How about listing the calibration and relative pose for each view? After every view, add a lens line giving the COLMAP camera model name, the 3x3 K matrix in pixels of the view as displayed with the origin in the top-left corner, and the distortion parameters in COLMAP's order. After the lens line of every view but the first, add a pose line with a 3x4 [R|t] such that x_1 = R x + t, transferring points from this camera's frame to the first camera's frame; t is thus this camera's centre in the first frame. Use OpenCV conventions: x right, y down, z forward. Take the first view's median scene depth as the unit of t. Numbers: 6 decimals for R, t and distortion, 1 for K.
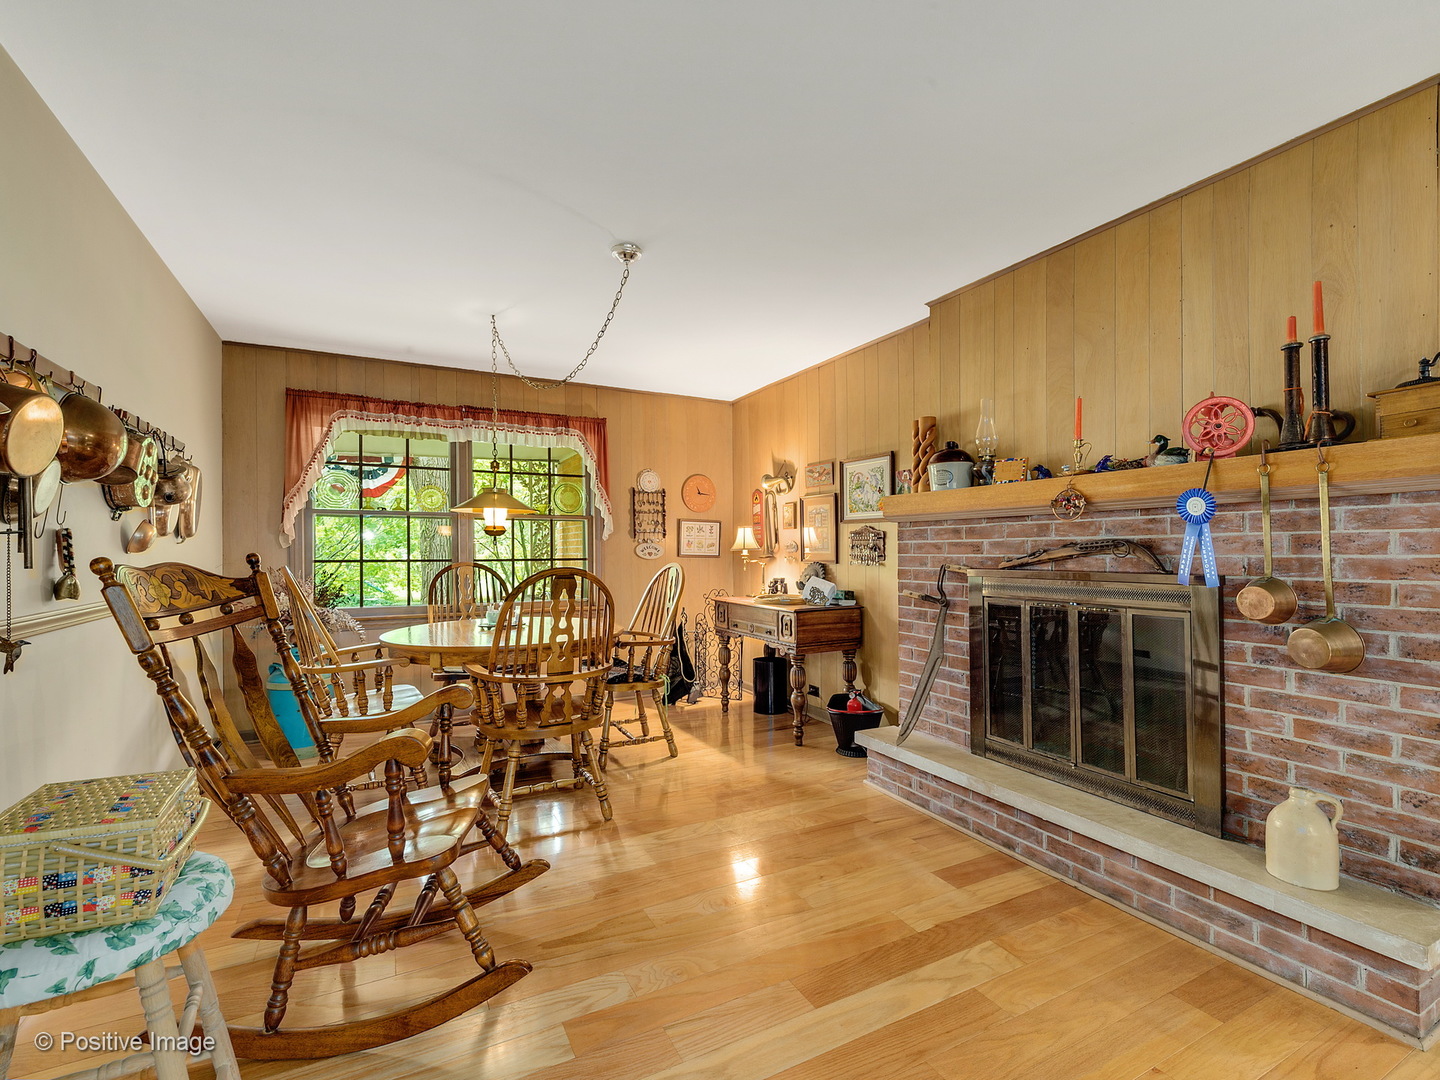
lens RADIAL K [[670.5, 0, 726.4], [0, 670.5, 546.1], [0, 0, 1]] dist [0.016644, -0.000759]
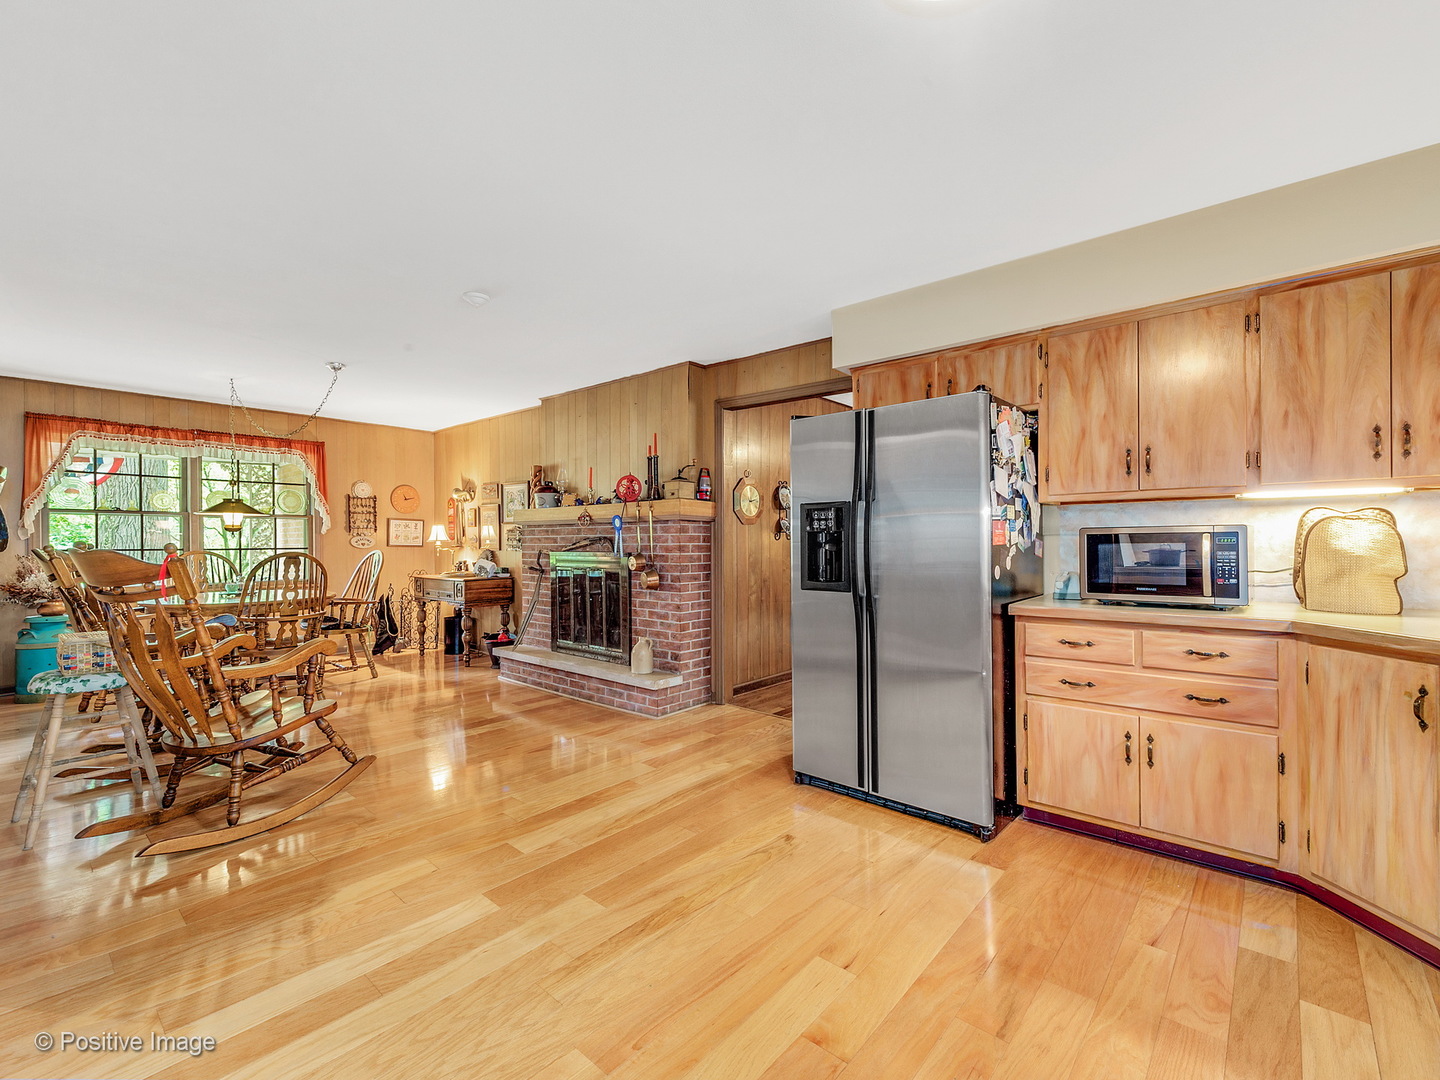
lens RADIAL K [[636.8, 0, 721.1], [0, 636.8, 539.4], [0, 0, 1]] dist [0.014030, -0.003486]
pose [[0.932288, 0.001430, 0.361715, 0.116811], [-0.002675, 0.999992, 0.002941, -0.004522], [-0.361708, -0.003709, 0.932284, -0.574592]]
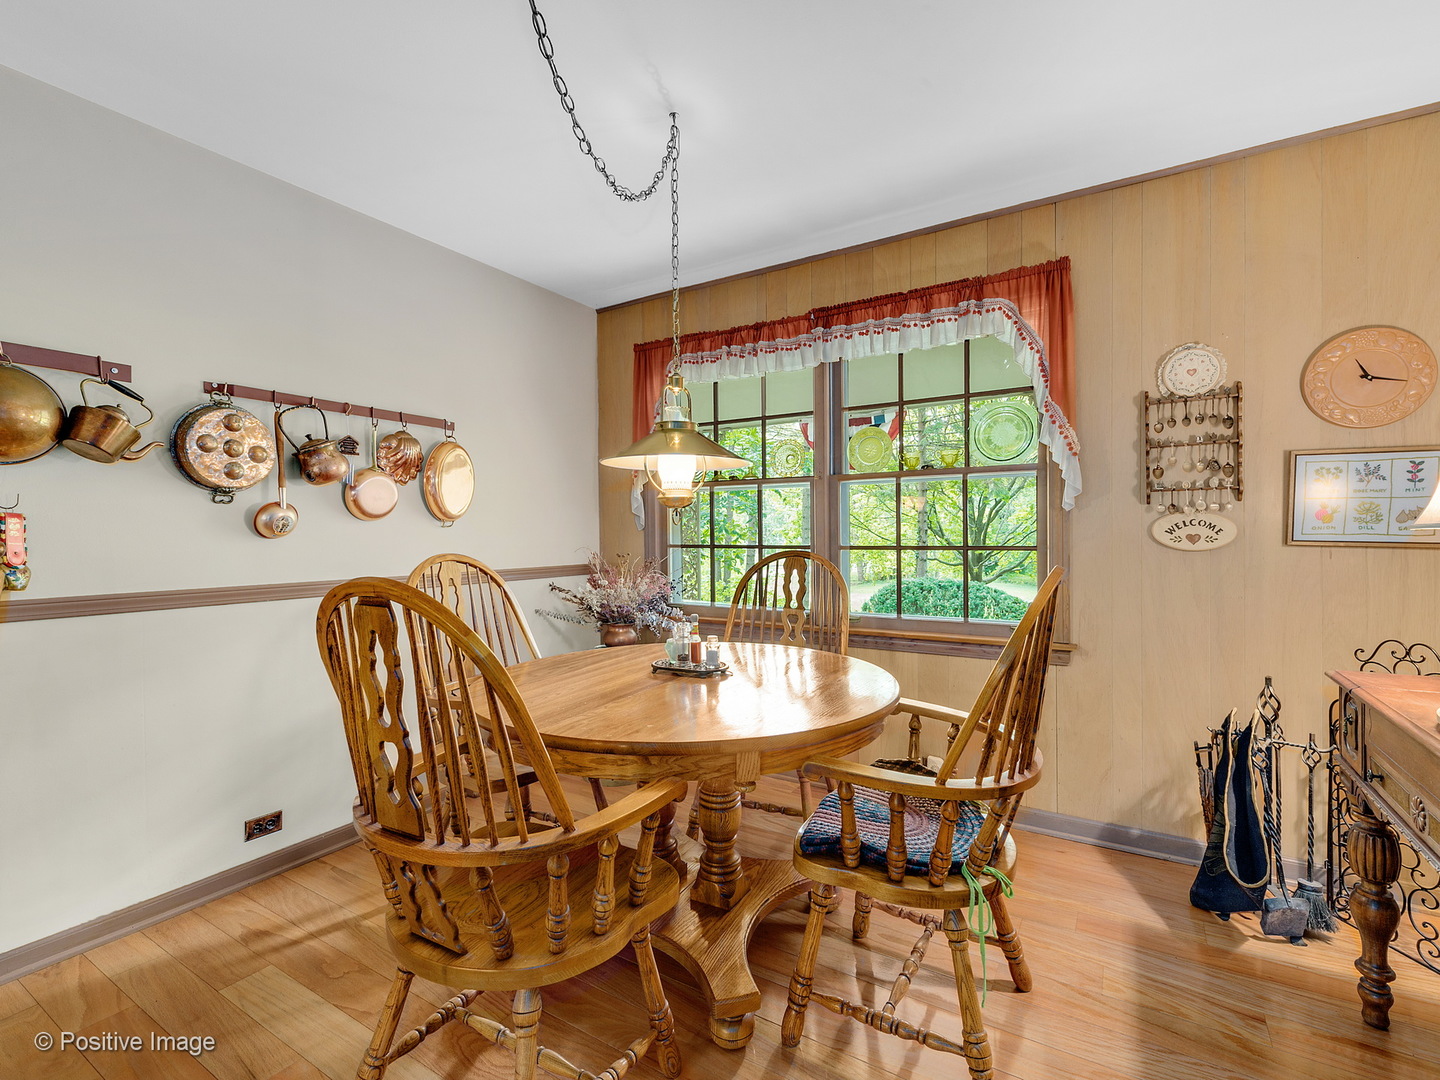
lens RADIAL K [[670.5, 0, 723.5], [0, 670.5, 542.7], [0, 0, 1]] dist [0.016644, -0.000759]
pose [[0.487031, 0.005725, -0.873366, 0.156169], [0.005574, 0.999938, 0.009663, 0.011102], [0.873367, -0.009575, 0.486969, 0.677804]]
